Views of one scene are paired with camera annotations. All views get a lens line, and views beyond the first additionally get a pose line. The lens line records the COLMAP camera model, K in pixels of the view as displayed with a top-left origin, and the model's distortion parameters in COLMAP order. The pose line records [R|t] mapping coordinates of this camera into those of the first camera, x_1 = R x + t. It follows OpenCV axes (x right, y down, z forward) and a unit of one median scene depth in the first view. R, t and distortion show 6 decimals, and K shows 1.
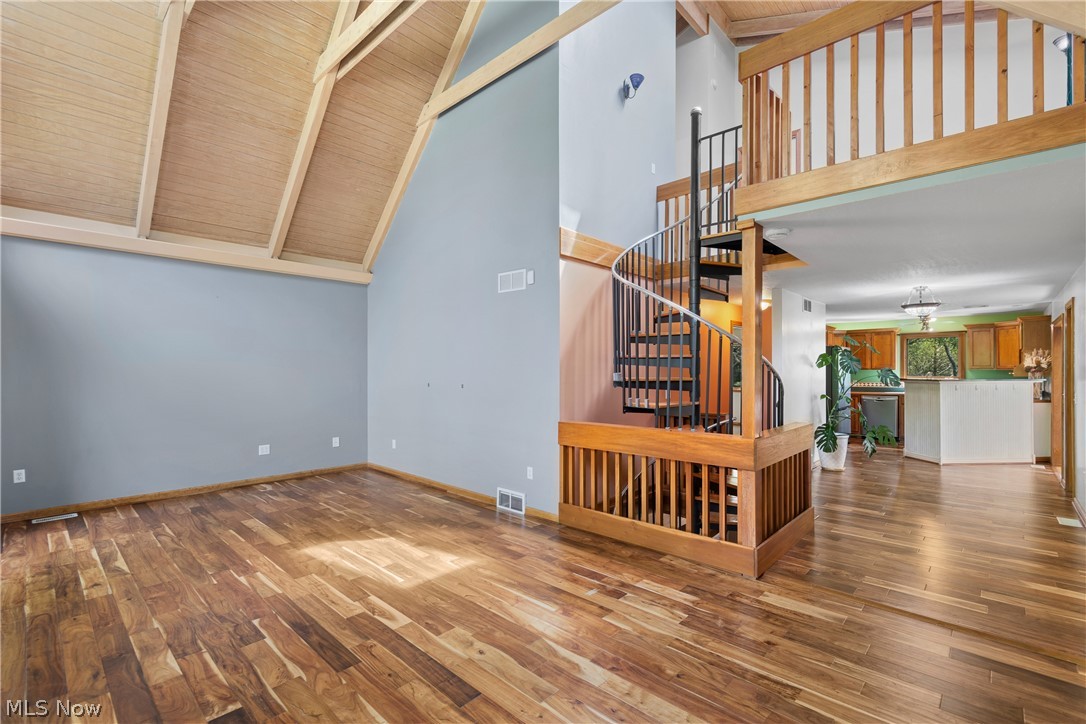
lens RADIAL K [[483.6, 0, 548.6], [0, 483.6, 365.0], [0, 0, 1]] dist [-0.000351, -0.001688]
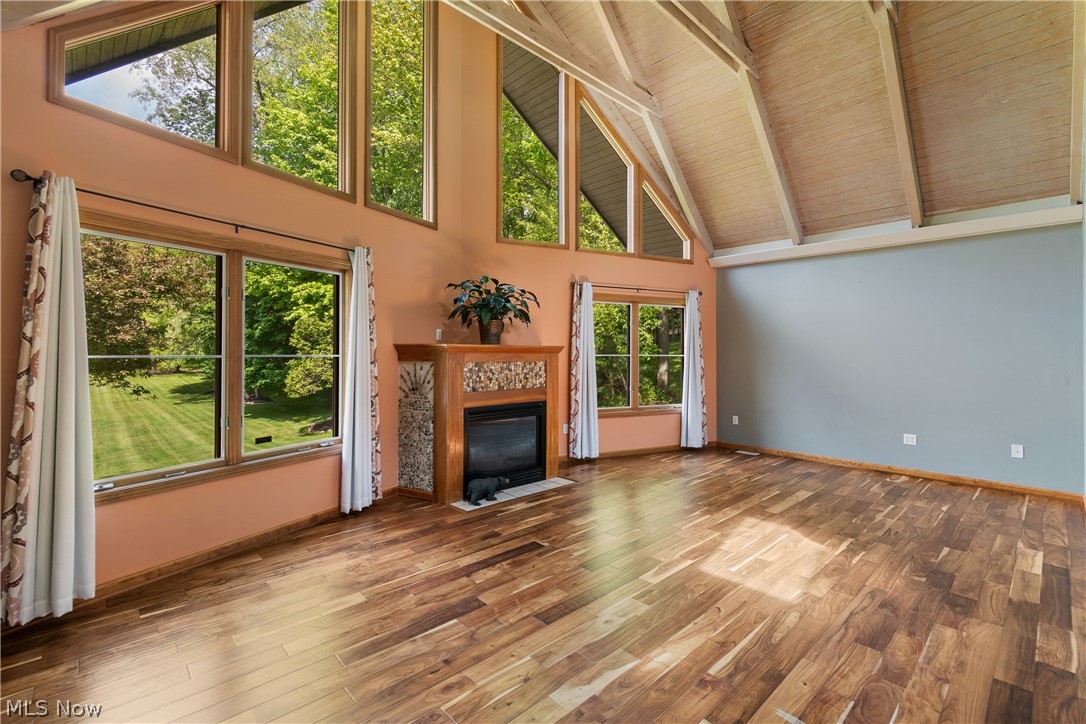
lens RADIAL K [[483.6, 0, 559.5], [0, 483.6, 349.7], [0, 0, 1]] dist [-0.000351, -0.001688]
pose [[-0.049984, -0.005745, -0.998733, 0.518160], [0.002986, 0.999978, -0.005901, 0.012283], [0.998746, -0.003277, -0.049966, 0.550026]]
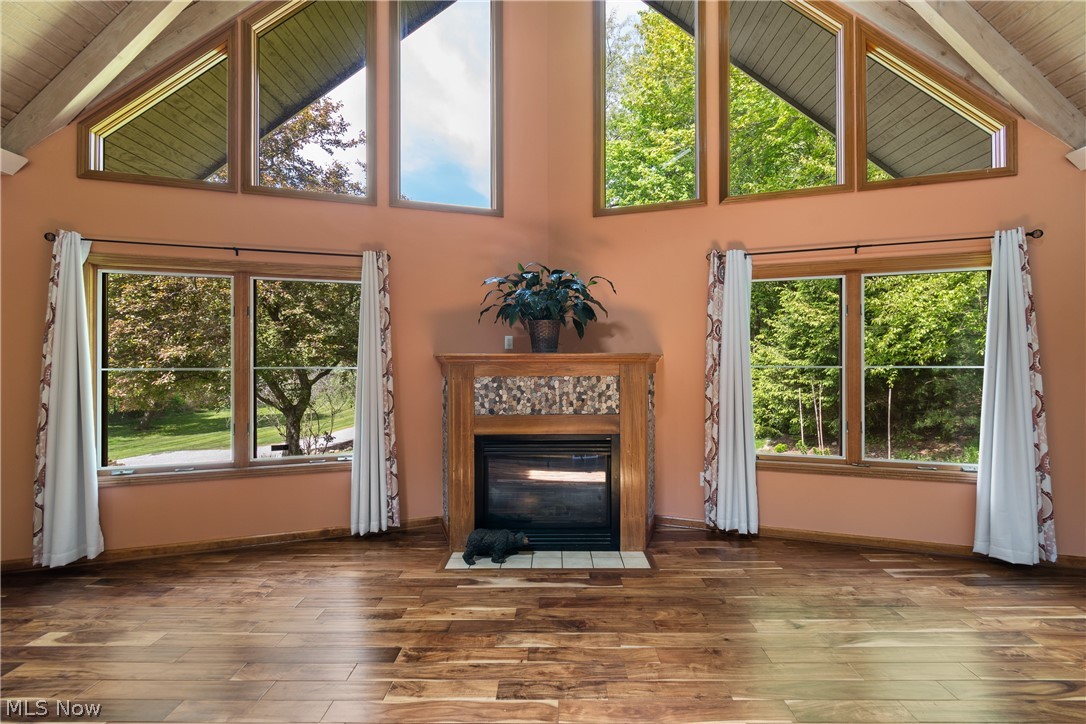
lens RADIAL K [[483.6, 0, 550.9], [0, 483.6, 363.7], [0, 0, 1]] dist [-0.000351, -0.001688]
pose [[-0.736100, 0.002763, -0.676867, -0.073967], [0.008789, 0.999946, -0.005476, 0.017062], [0.676816, -0.009980, -0.736085, 0.996825]]
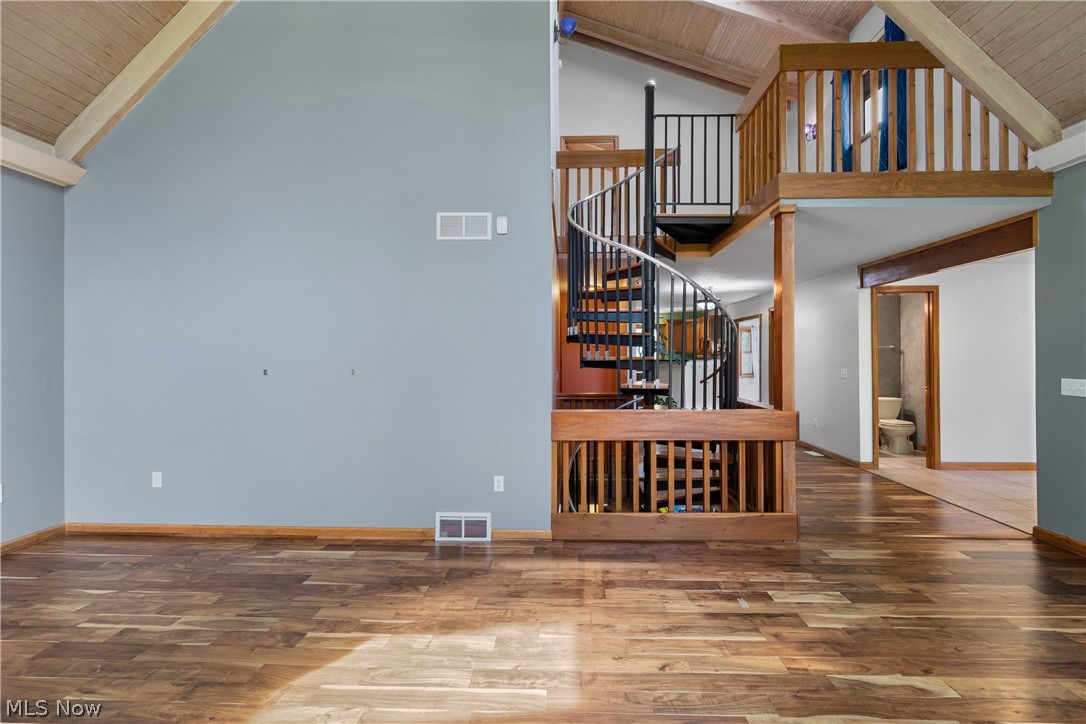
lens RADIAL K [[483.6, 0, 551.3], [0, 483.6, 355.1], [0, 0, 1]] dist [-0.000351, -0.001688]
pose [[0.756425, 0.003610, 0.654070, -0.531600], [-0.004221, 0.999991, -0.000638, 0.025900], [-0.654066, -0.002278, 0.756434, 0.425360]]
